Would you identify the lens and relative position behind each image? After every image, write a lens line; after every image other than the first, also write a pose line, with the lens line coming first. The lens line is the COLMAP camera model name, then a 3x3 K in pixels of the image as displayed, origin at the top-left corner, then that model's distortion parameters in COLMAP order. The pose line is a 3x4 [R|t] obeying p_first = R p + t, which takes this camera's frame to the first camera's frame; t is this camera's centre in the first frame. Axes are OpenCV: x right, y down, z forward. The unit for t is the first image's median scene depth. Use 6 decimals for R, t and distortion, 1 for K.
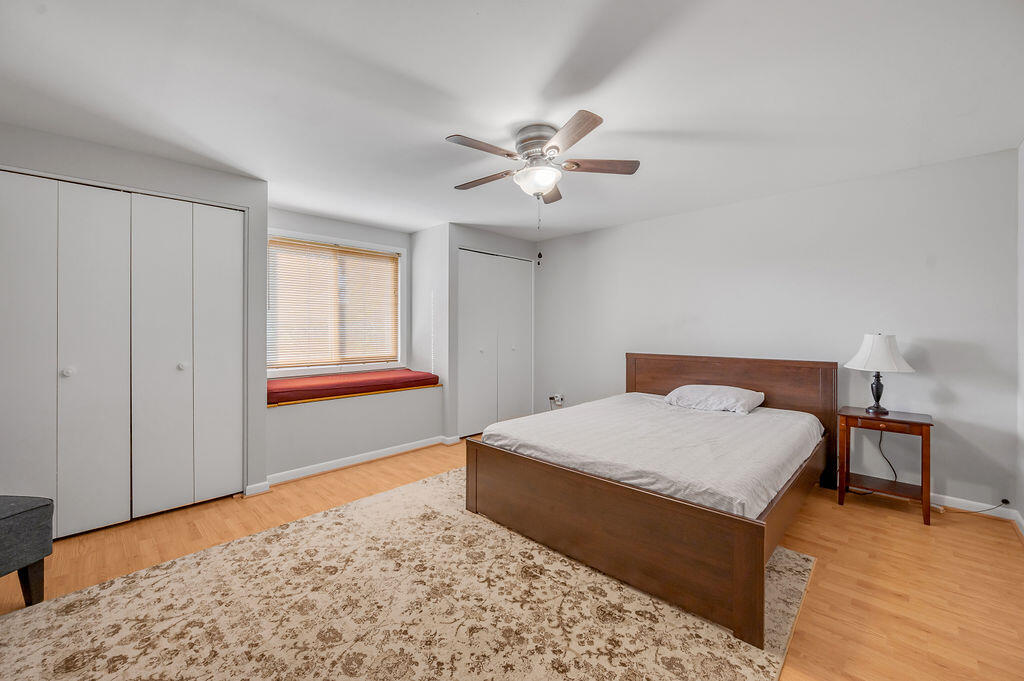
lens RADIAL K [[418.2, 0, 515.4], [0, 418.2, 331.4], [0, 0, 1]] dist [-0.000454, 0.000101]
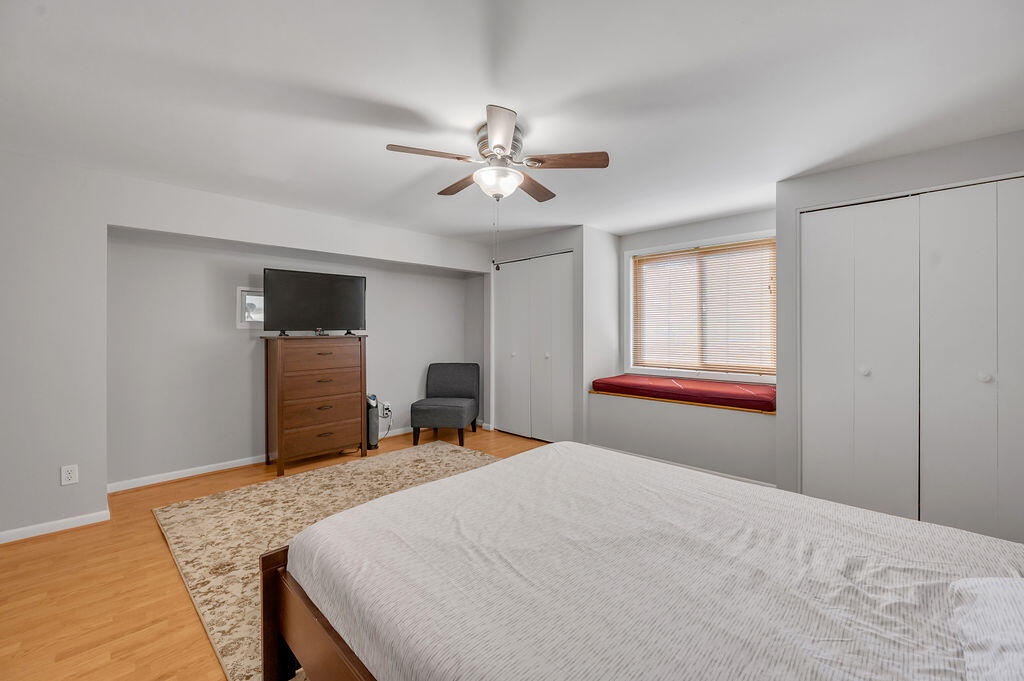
lens RADIAL K [[418.2, 0, 515.4], [0, 418.2, 331.4], [0, 0, 1]] dist [-0.000454, 0.000101]
pose [[-0.030056, 0.004853, -0.999536, 1.013137], [0.000764, 0.999988, 0.004832, -0.028658], [0.999548, -0.000618, -0.030059, 1.083096]]
